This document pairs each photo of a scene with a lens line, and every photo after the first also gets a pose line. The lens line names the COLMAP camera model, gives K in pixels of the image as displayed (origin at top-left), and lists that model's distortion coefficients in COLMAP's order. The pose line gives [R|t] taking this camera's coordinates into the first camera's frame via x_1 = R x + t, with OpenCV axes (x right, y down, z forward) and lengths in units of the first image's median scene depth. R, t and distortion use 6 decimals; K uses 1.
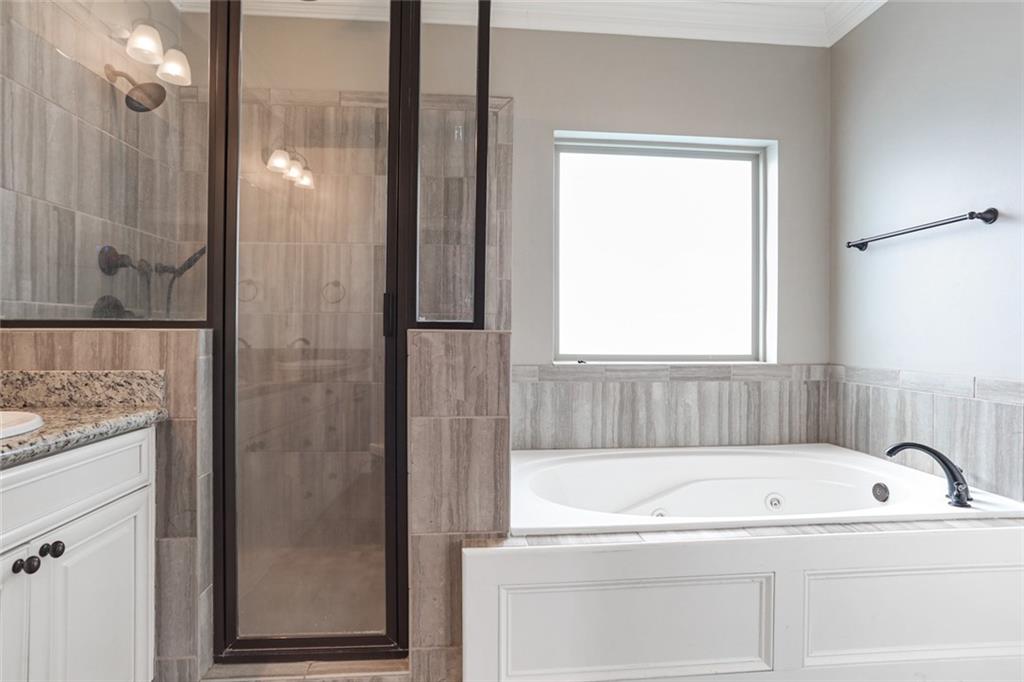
lens RADIAL K [[513.2, 0, 521.5], [0, 513.2, 321.9], [0, 0, 1]] dist [-0.056713, 0.030105]
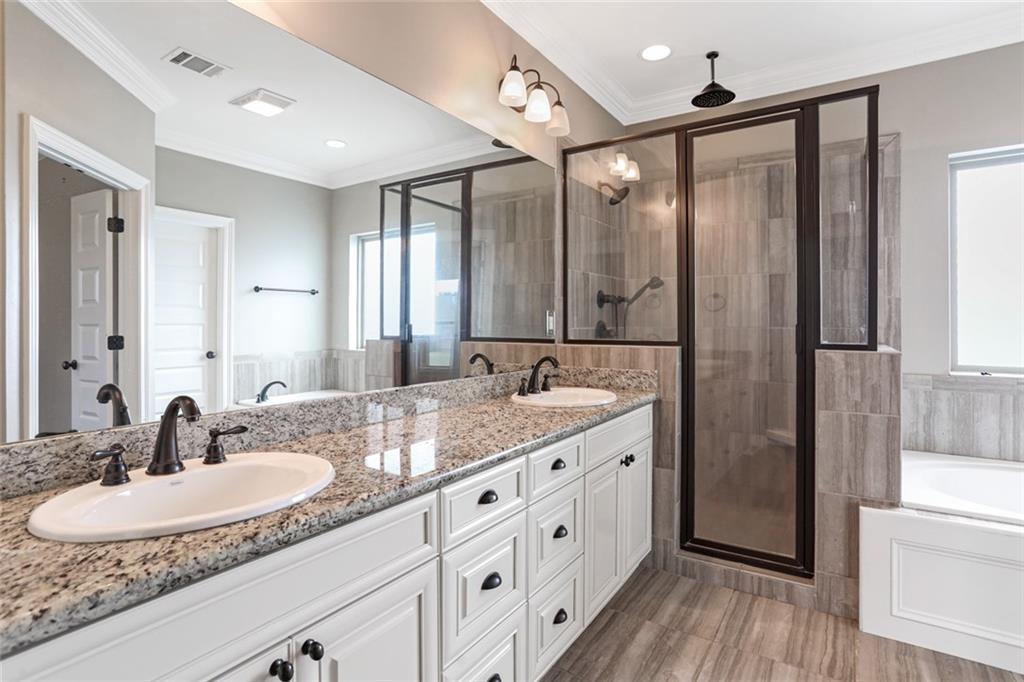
lens RADIAL K [[513.2, 0, 521.5], [0, 513.2, 321.9], [0, 0, 1]] dist [-0.056713, 0.030105]
pose [[0.785699, -0.008451, -0.618551, 0.010919], [0.018231, 0.999789, 0.009498, -0.091984], [0.618340, -0.018740, 0.785687, -0.634818]]
